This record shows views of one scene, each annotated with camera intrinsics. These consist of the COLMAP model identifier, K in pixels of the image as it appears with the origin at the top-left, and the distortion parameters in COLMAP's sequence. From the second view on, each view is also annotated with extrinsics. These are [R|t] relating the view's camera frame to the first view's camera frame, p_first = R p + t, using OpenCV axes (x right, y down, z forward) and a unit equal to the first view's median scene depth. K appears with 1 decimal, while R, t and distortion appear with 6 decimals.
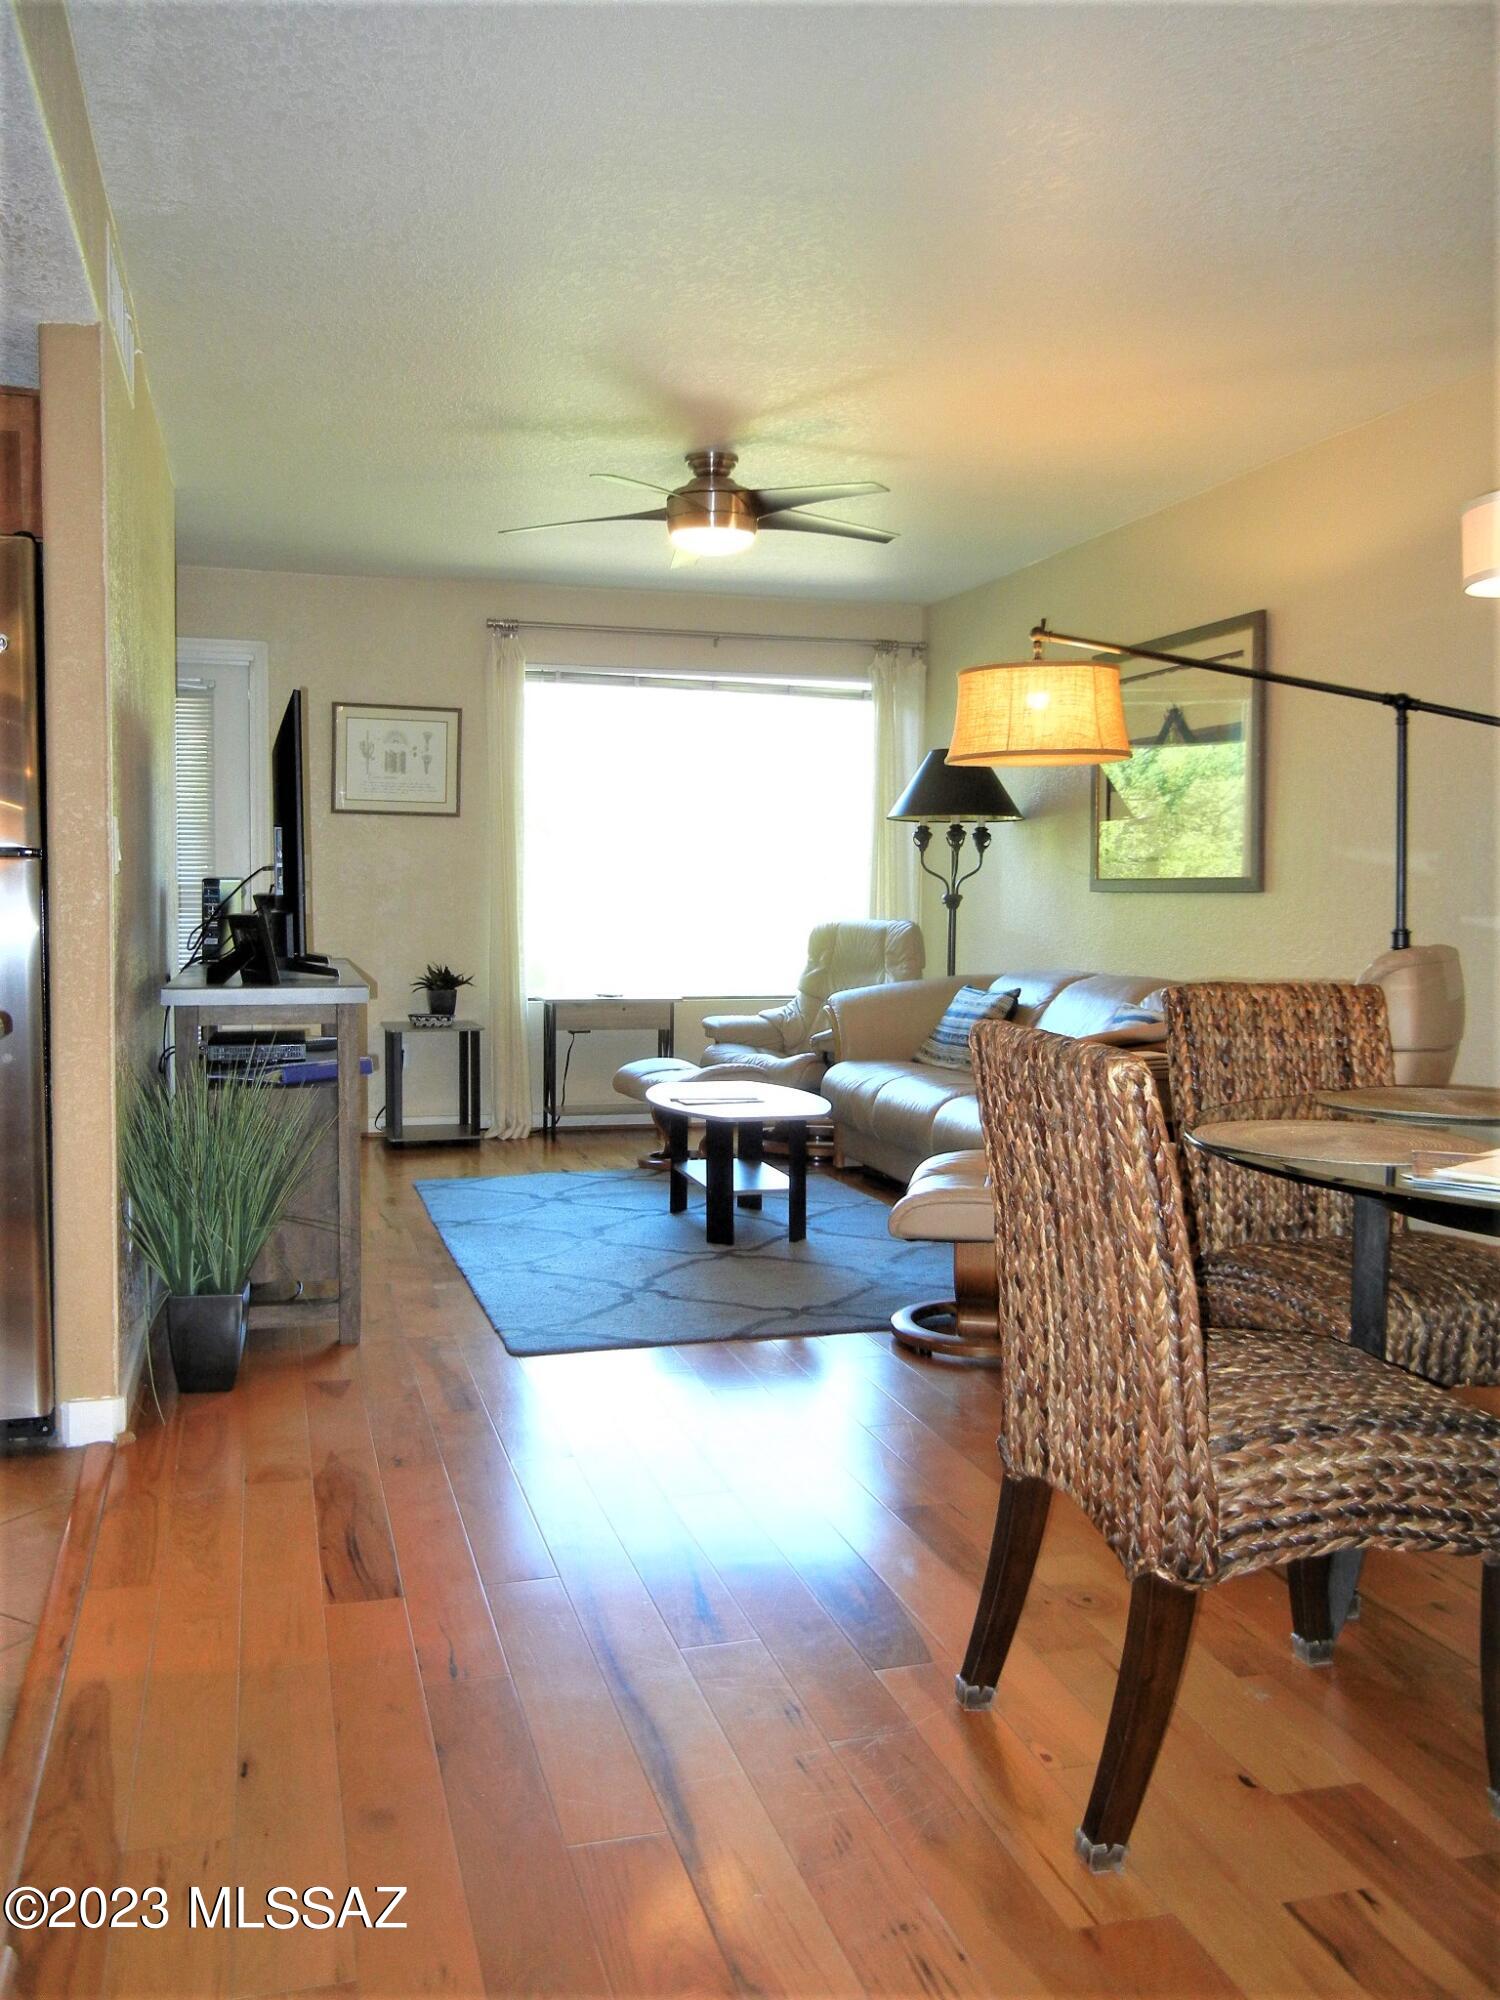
lens RADIAL K [[1698.3, 0, 750.0], [0, 1698.3, 1000.0], [0, 0, 1]] dist [-0.012761, 0.005762]
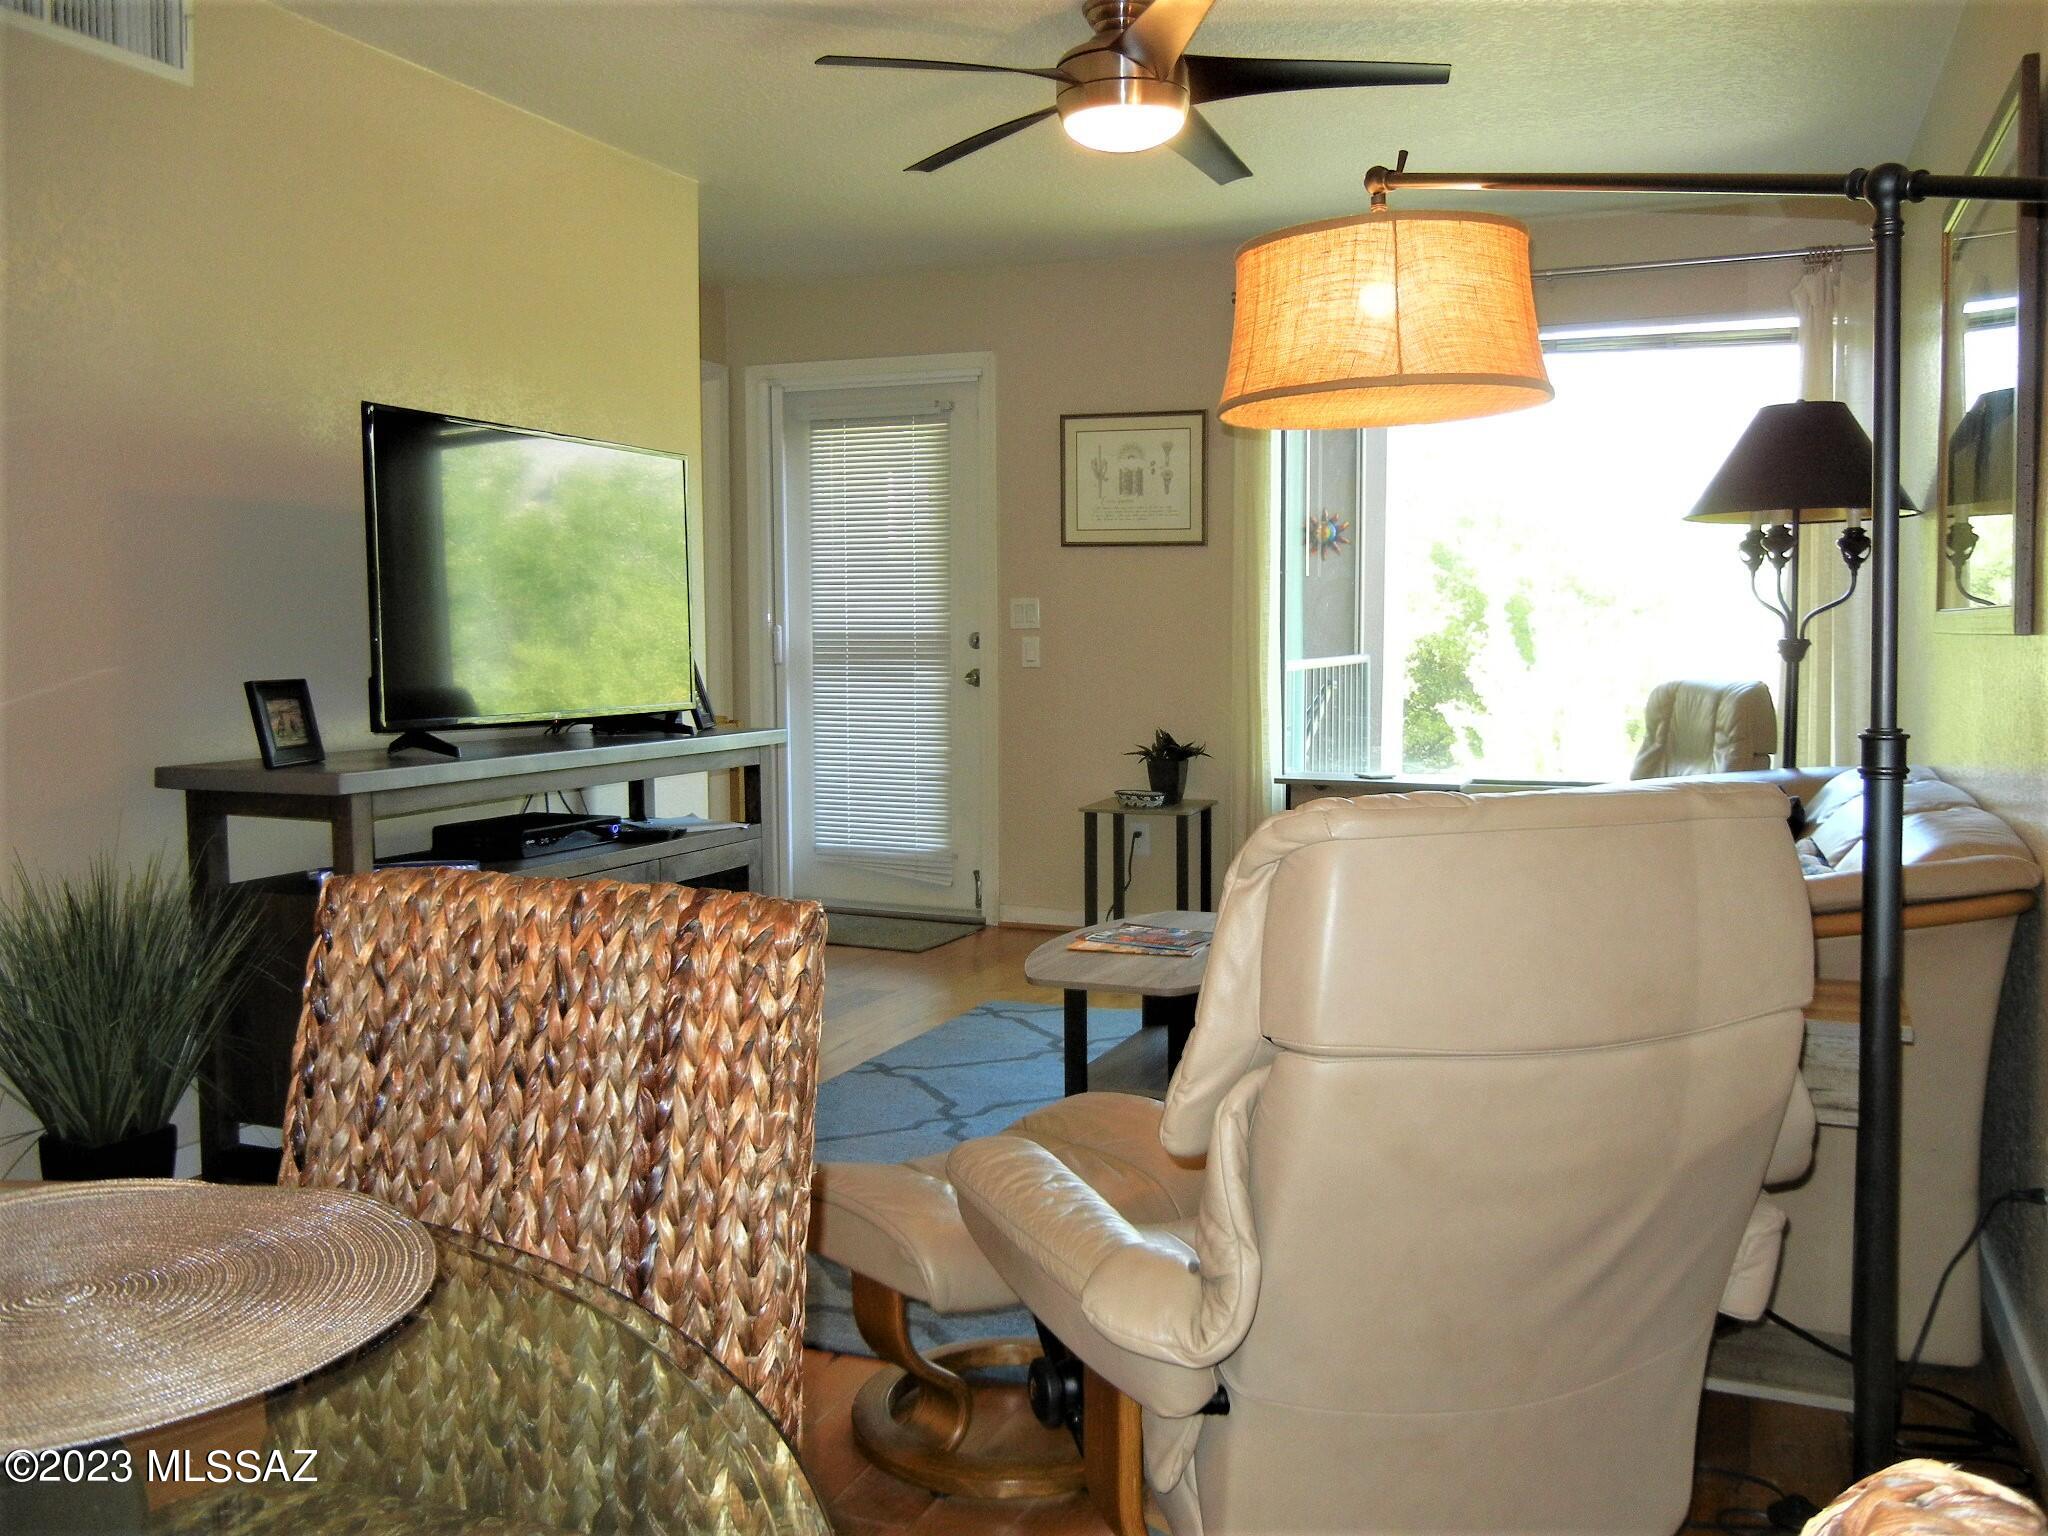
lens RADIAL K [[1739.0, 0, 1024.0], [0, 1739.0, 768.0], [0, 0, 1]] dist [-0.012761, 0.005762]
pose [[0.781107, 0.038446, -0.623212, 0.281940], [-0.028881, 0.999259, 0.025446, -0.021458], [0.623729, -0.001876, 0.781639, 0.307467]]
